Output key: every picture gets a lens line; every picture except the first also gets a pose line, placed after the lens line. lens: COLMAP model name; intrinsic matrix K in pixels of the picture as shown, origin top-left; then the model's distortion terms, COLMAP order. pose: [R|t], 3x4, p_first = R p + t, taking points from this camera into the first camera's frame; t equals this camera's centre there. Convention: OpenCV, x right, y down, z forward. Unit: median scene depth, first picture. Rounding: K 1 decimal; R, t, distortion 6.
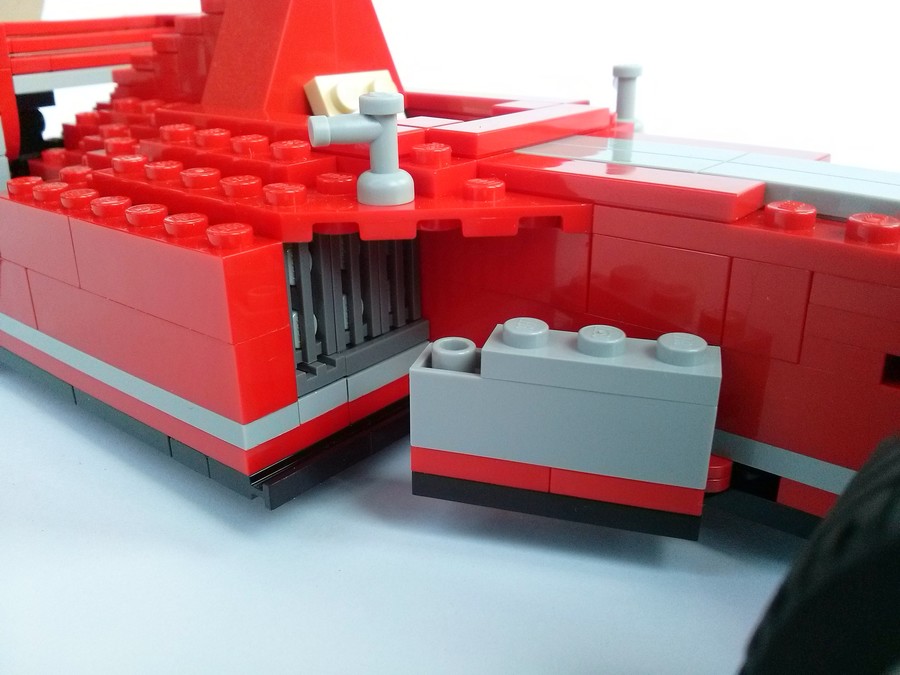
lens RADIAL K [[793.5, 0, 449.3], [0, 793.5, 312.4], [0, 0, 1]] dist [-0.001146, -0.006558]
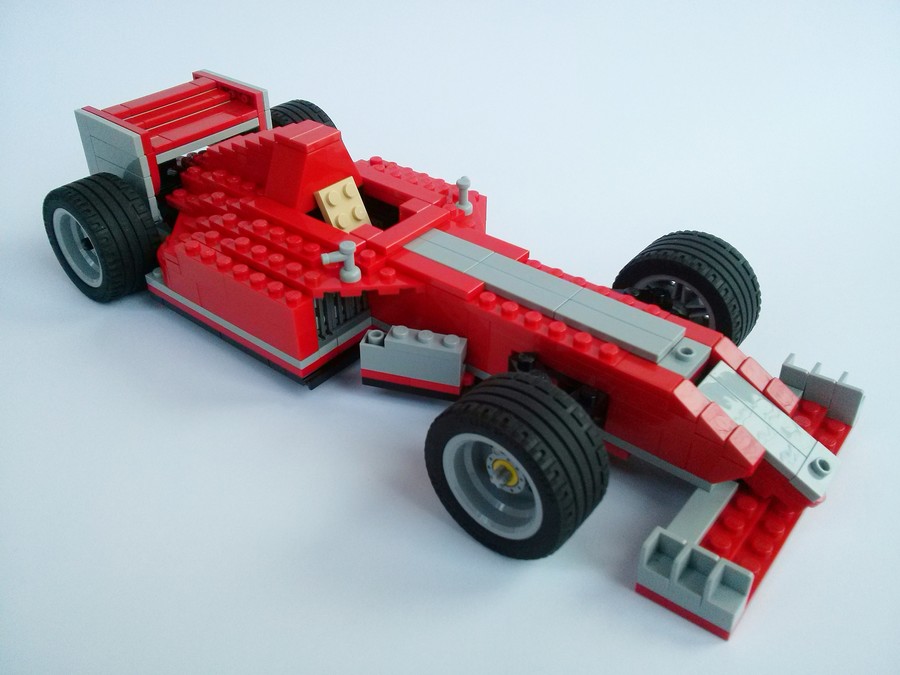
lens RADIAL K [[838.2, 0, 450.0], [0, 838.2, 337.5], [0, 0, 1]] dist [-0.010691, -0.016020]
pose [[0.999868, 0.008953, 0.013552, 0.216498], [-0.012371, 0.960429, 0.278249, -0.737607], [-0.010524, -0.278380, 0.960413, -1.748368]]
